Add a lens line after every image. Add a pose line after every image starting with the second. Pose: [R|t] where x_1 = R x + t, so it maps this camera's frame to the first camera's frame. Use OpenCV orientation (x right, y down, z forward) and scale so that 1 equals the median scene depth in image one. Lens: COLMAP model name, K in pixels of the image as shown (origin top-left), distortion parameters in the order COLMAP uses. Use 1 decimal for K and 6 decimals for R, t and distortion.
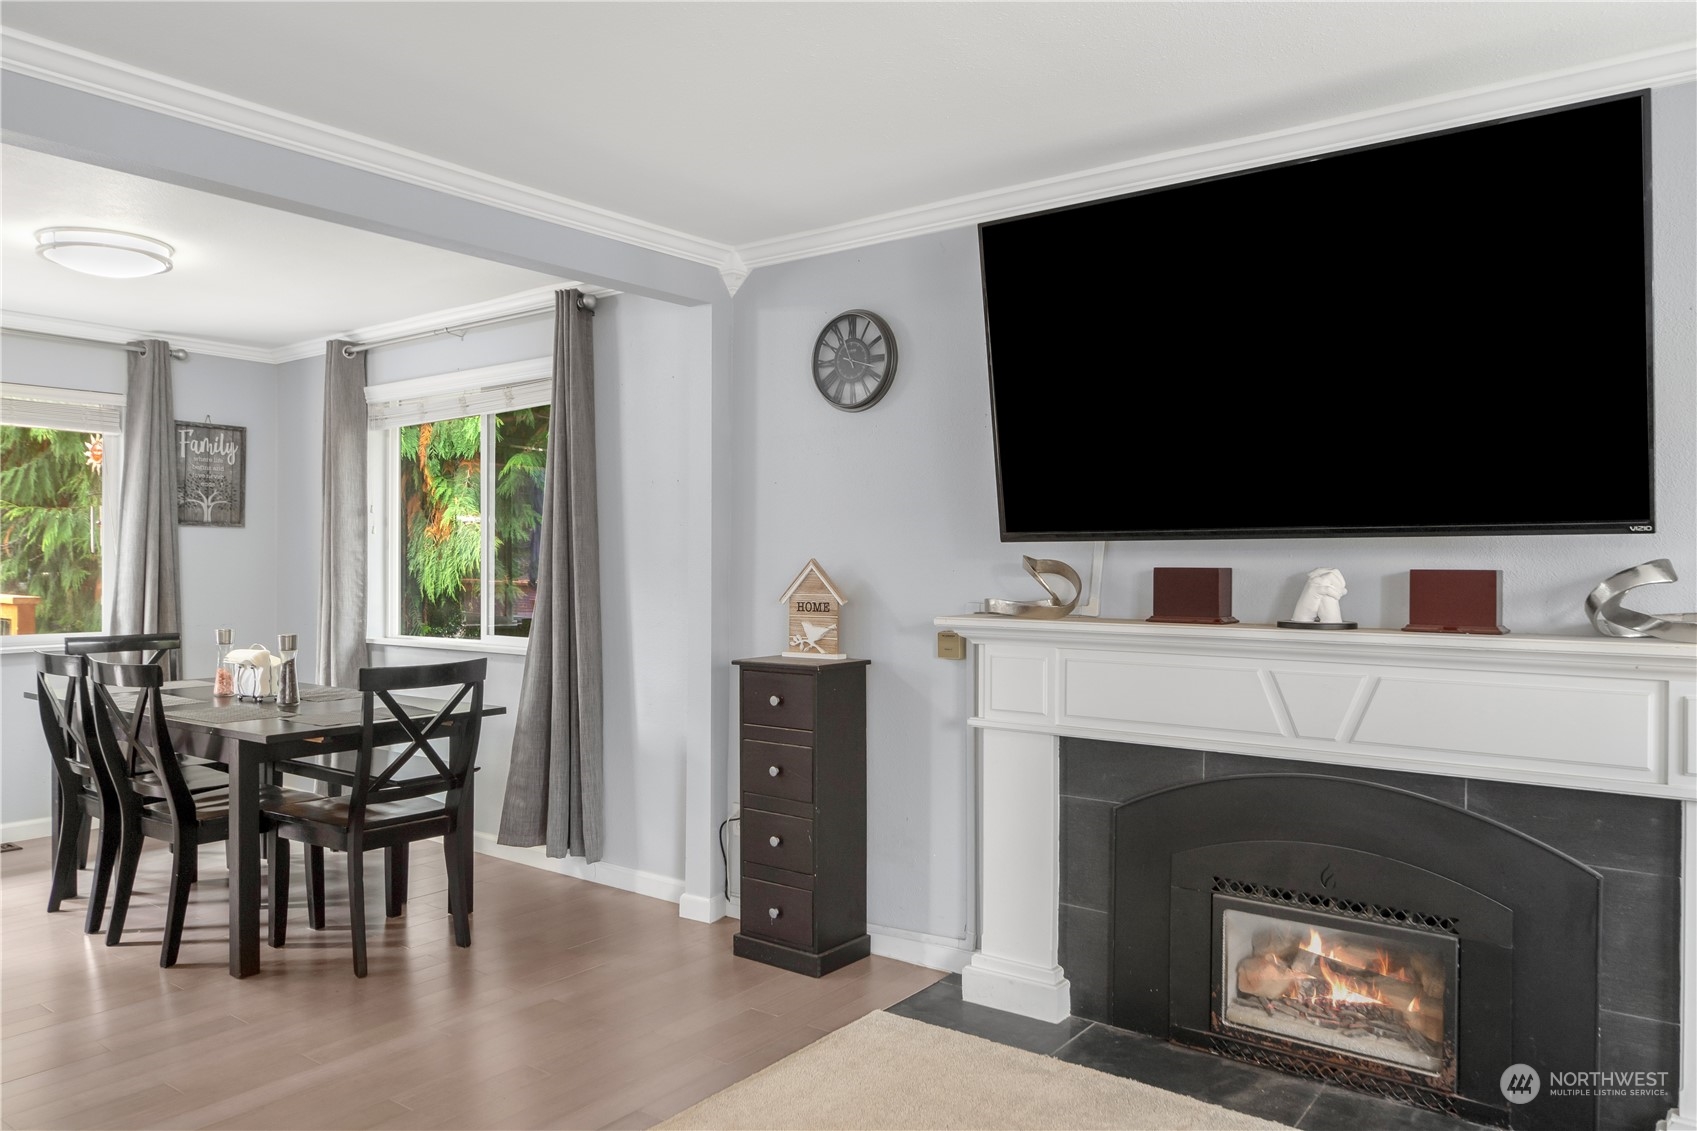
lens RADIAL K [[1162.0, 0, 848.9], [0, 1162.0, 567.1], [0, 0, 1]] dist [-0.020852, -0.000111]
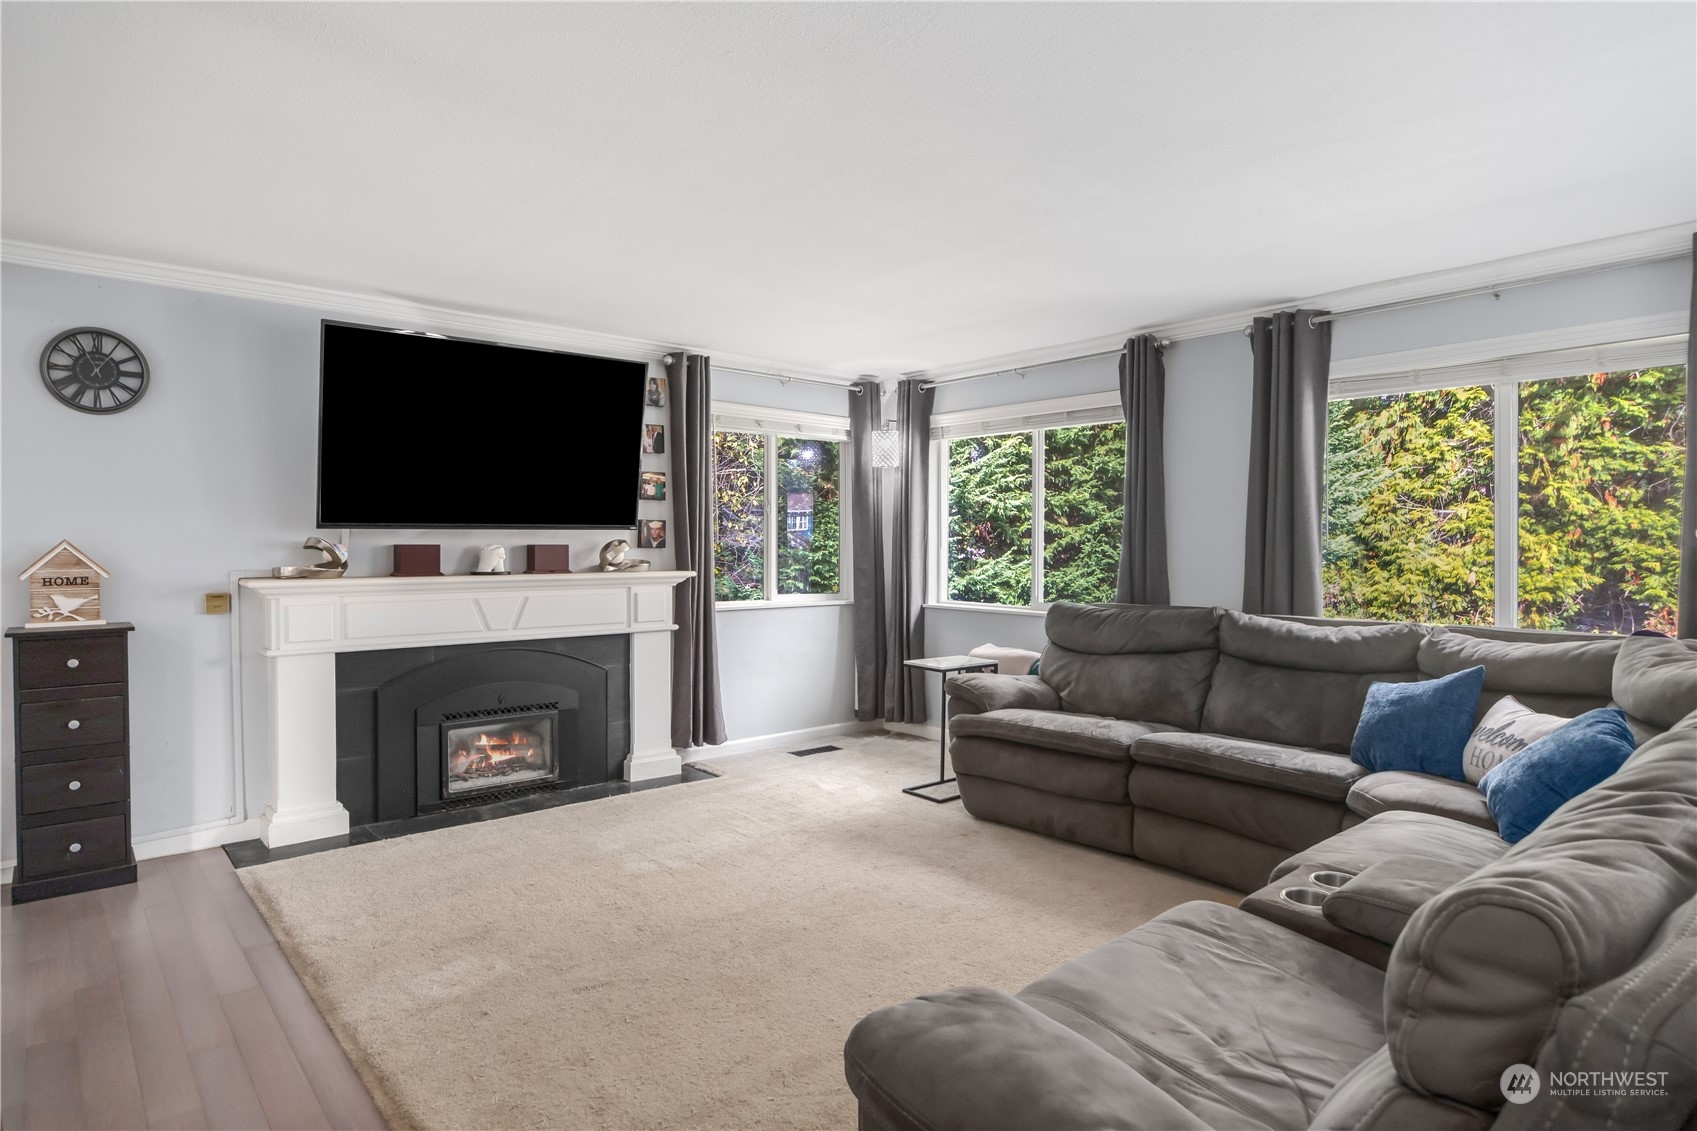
lens RADIAL K [[967.8, 0, 848.0], [0, 967.8, 565.4], [0, 0, 1]] dist [-0.014002, 0.003326]
pose [[0.202780, -0.030163, 0.978760, -0.919689], [0.001440, 0.999534, 0.030505, -0.010462], [-0.979223, -0.004776, 0.202729, 0.062157]]
